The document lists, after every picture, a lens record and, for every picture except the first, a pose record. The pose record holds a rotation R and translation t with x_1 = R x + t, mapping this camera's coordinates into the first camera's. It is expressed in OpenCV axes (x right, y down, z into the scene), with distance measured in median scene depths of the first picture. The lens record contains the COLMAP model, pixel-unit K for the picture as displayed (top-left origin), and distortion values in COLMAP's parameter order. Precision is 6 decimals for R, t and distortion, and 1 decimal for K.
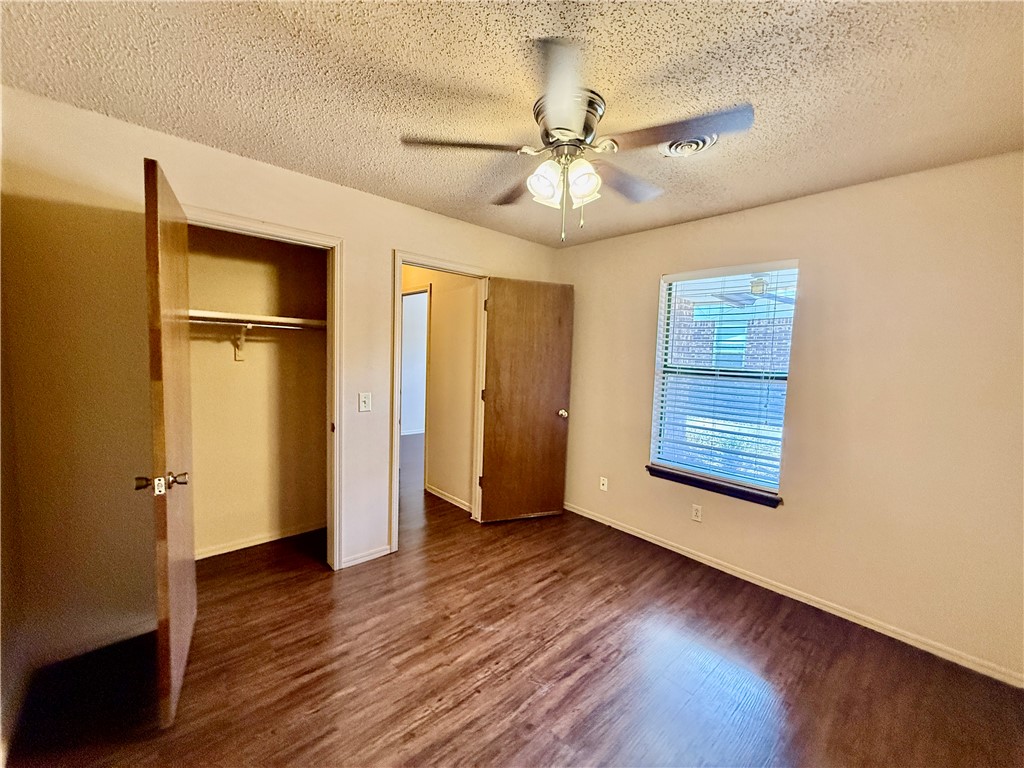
lens RADIAL K [[408.5, 0, 509.1], [0, 408.5, 382.4], [0, 0, 1]] dist [-0.004239, 0.001252]
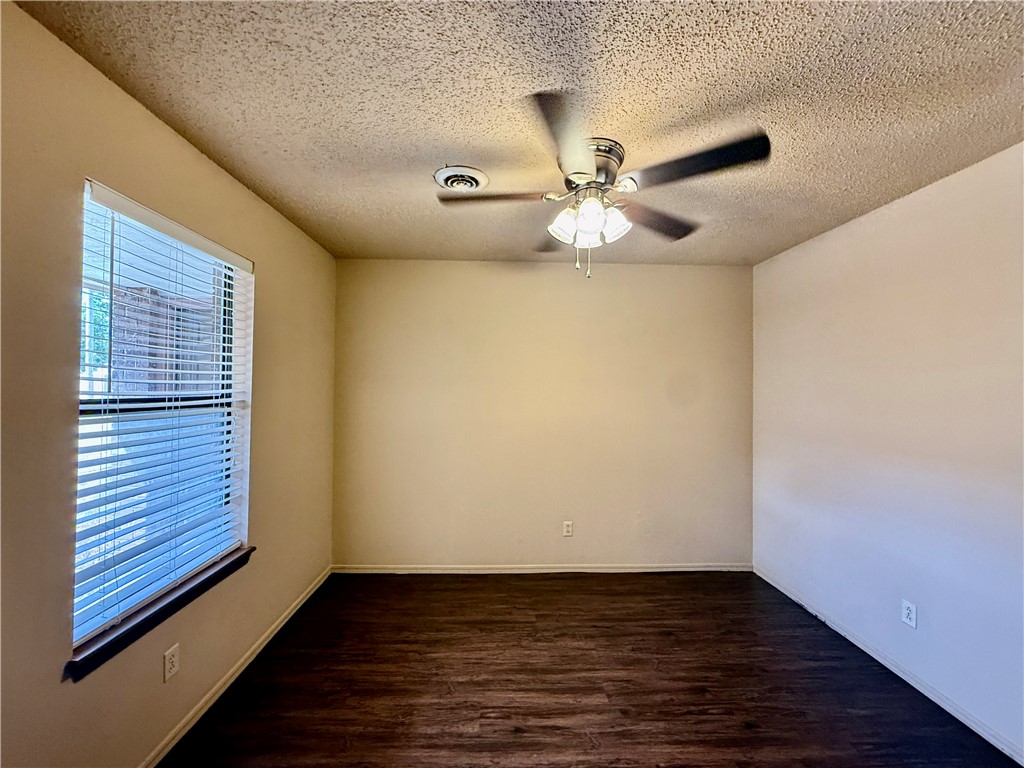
lens RADIAL K [[408.5, 0, 510.7], [0, 408.5, 386.4], [0, 0, 1]] dist [-0.004239, 0.001252]
pose [[-0.757120, -0.039489, 0.652081, -0.226516], [0.010450, 0.997312, 0.072529, -0.083988], [-0.653192, 0.061727, -0.754672, 1.092856]]
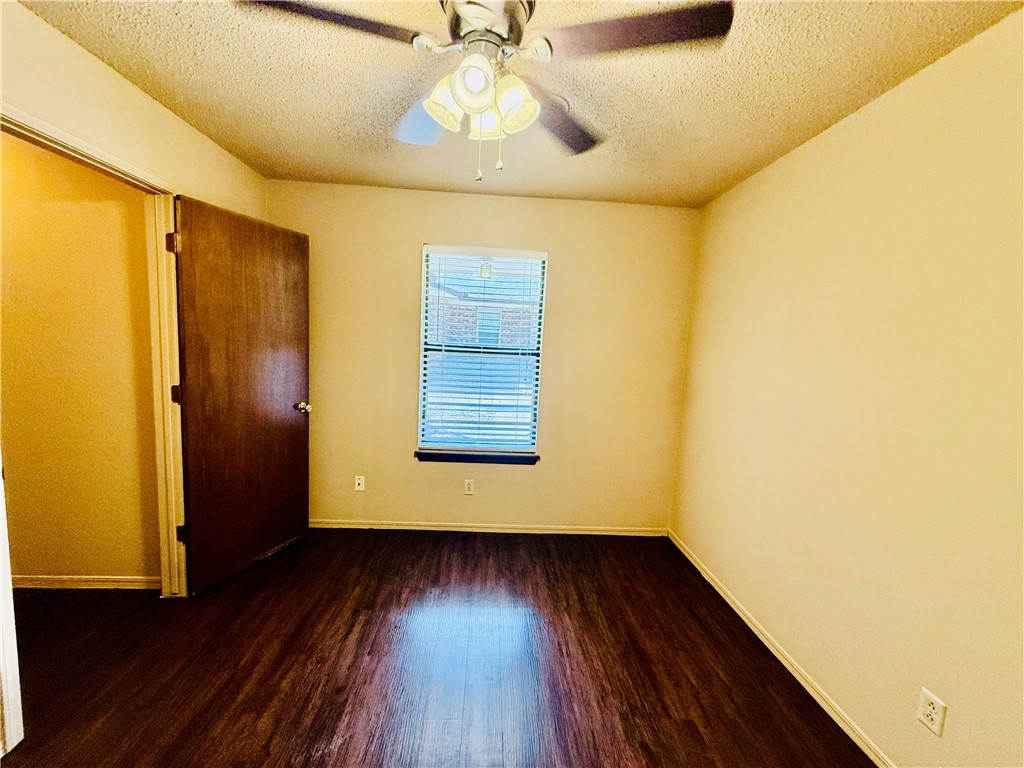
lens RADIAL K [[408.5, 0, 509.5], [0, 408.5, 382.6], [0, 0, 1]] dist [-0.004239, 0.001252]
pose [[0.637529, -0.083035, 0.765938, -0.242848], [0.029007, 0.996057, 0.083838, -0.025589], [-0.769880, -0.031231, 0.637424, 0.273704]]
